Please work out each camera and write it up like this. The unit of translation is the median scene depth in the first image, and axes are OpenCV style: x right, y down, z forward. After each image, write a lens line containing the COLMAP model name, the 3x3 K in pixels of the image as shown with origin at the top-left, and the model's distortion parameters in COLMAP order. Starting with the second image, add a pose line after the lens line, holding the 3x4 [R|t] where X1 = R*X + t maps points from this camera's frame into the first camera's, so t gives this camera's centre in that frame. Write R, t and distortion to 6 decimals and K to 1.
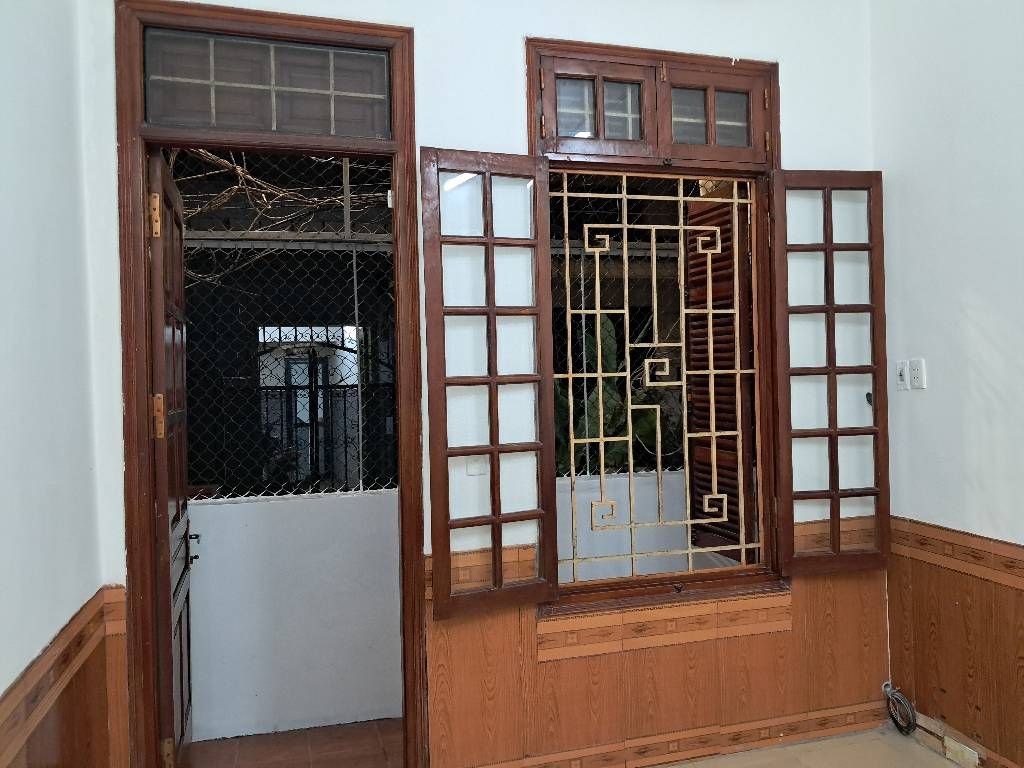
lens RADIAL K [[813.9, 0, 512.9], [0, 813.9, 373.7], [0, 0, 1]] dist [0.001688, -0.004962]
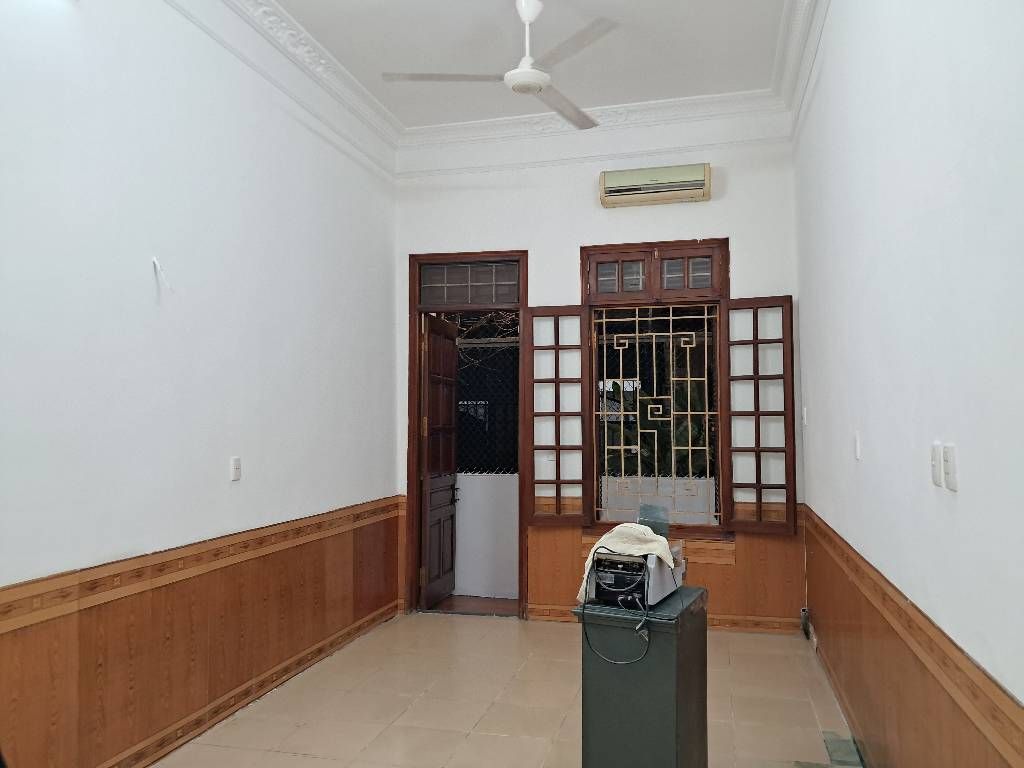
lens RADIAL K [[741.6, 0, 512.0], [0, 741.6, 384.0], [0, 0, 1]] dist [0.003536, -0.000919]
pose [[0.853638, -0.000993, -0.520866, 0.777929], [-0.021327, 0.999093, -0.036856, 0.002554], [0.520430, 0.042570, 0.852843, -0.610484]]
